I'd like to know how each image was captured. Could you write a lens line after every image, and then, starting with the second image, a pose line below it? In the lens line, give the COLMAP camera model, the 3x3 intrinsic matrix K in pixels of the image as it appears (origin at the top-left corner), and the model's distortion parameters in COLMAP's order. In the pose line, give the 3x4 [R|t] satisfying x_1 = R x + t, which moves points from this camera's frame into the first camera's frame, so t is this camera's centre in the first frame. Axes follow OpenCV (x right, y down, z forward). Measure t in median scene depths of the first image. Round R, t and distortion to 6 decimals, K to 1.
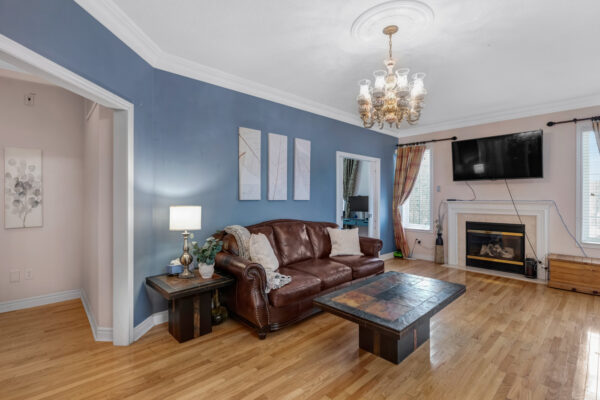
lens RADIAL K [[268.7, 0, 300.0], [0, 268.7, 200.0], [0, 0, 1]] dist [-0.022942, -0.000070]
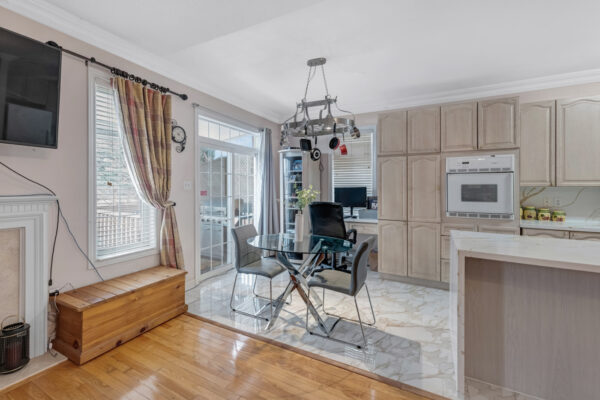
lens RADIAL K [[262.9, 0, 278.4], [0, 262.9, 191.7], [0, 0, 1]] dist [0.001559, 0.000375]
pose [[-0.343422, -0.009035, 0.939138, 0.291818], [-0.002320, 0.999959, 0.008771, -0.007322], [-0.939178, 0.000833, -0.343429, 0.705860]]
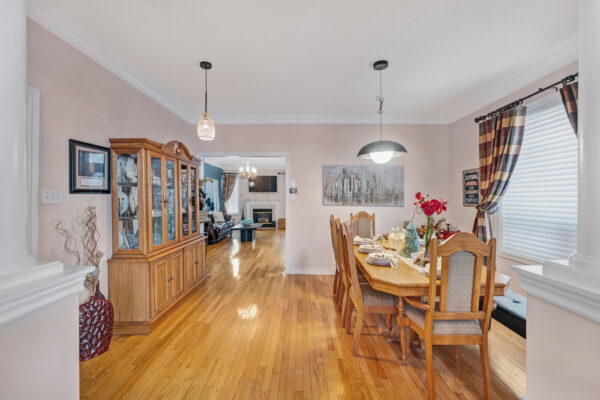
lens RADIAL K [[242.1, 0, 284.5], [0, 242.1, 198.2], [0, 0, 1]] dist [-0.000387, 0.000040]
pose [[0.700192, 0.003605, 0.713945, -0.843759], [0.004480, 0.999945, -0.009443, 0.007994], [-0.713941, 0.009810, 0.700138, -0.844586]]
